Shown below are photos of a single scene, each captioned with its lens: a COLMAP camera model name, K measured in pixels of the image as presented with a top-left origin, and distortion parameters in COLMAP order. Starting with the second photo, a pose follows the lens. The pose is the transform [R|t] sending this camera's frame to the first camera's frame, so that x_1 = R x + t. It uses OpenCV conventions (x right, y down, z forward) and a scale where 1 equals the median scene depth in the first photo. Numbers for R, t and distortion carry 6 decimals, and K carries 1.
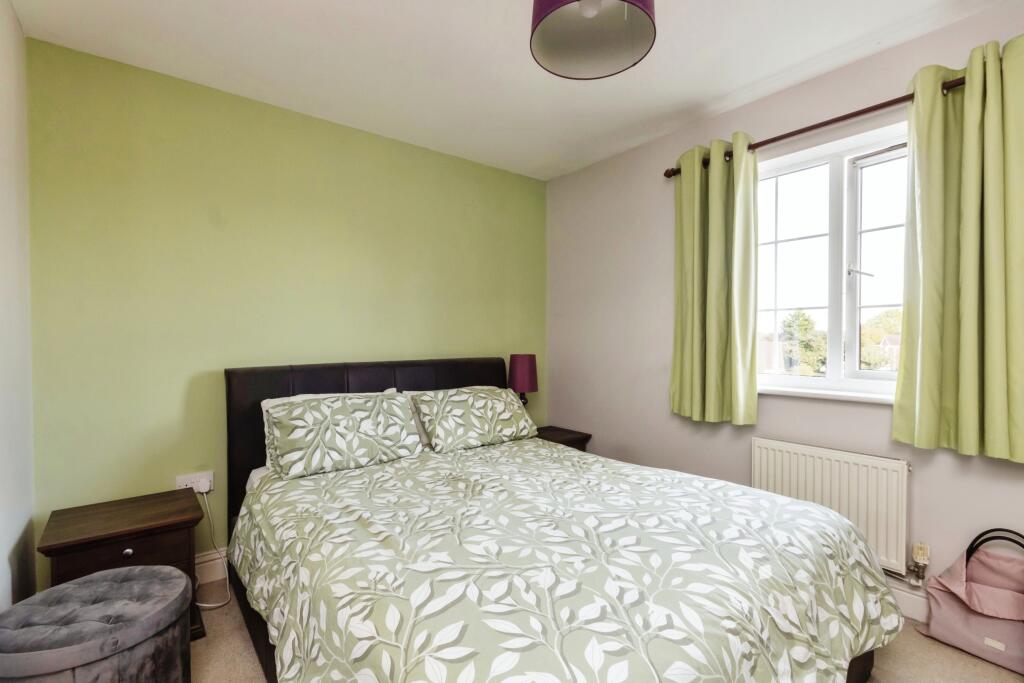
lens RADIAL K [[476.3, 0, 511.4], [0, 476.3, 340.7], [0, 0, 1]] dist [-0.000139, -0.000018]
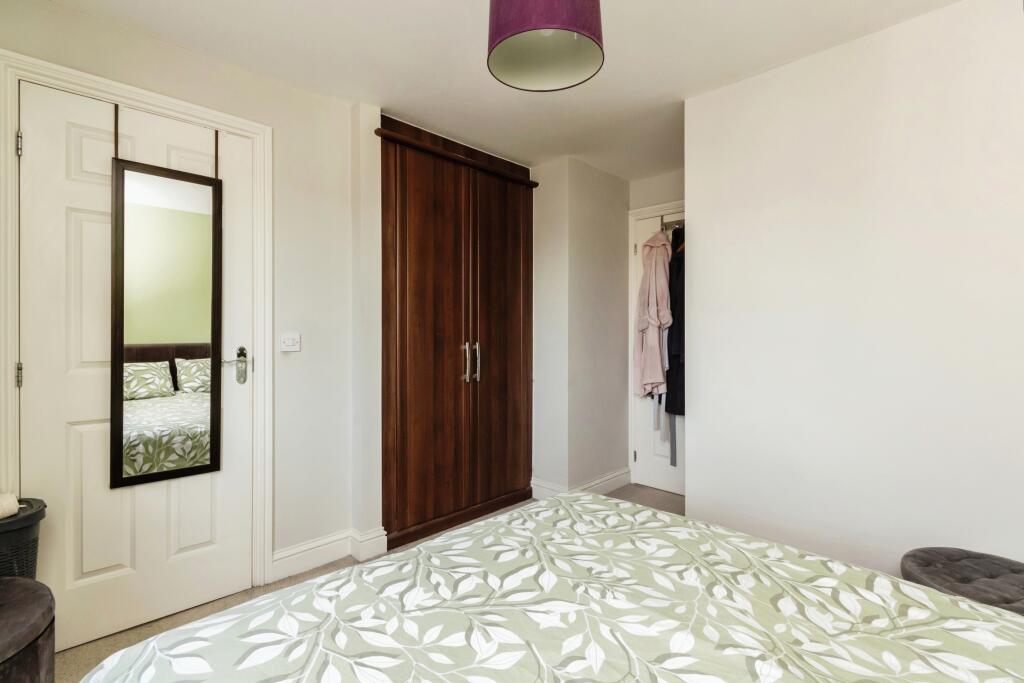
lens RADIAL K [[476.3, 0, 512.9], [0, 476.3, 337.9], [0, 0, 1]] dist [-0.000139, -0.000018]
pose [[-0.993504, 0.001304, -0.113792, 0.353338], [-0.000285, 0.999903, 0.013950, -0.020088], [0.113799, 0.013891, -0.993407, 1.991382]]
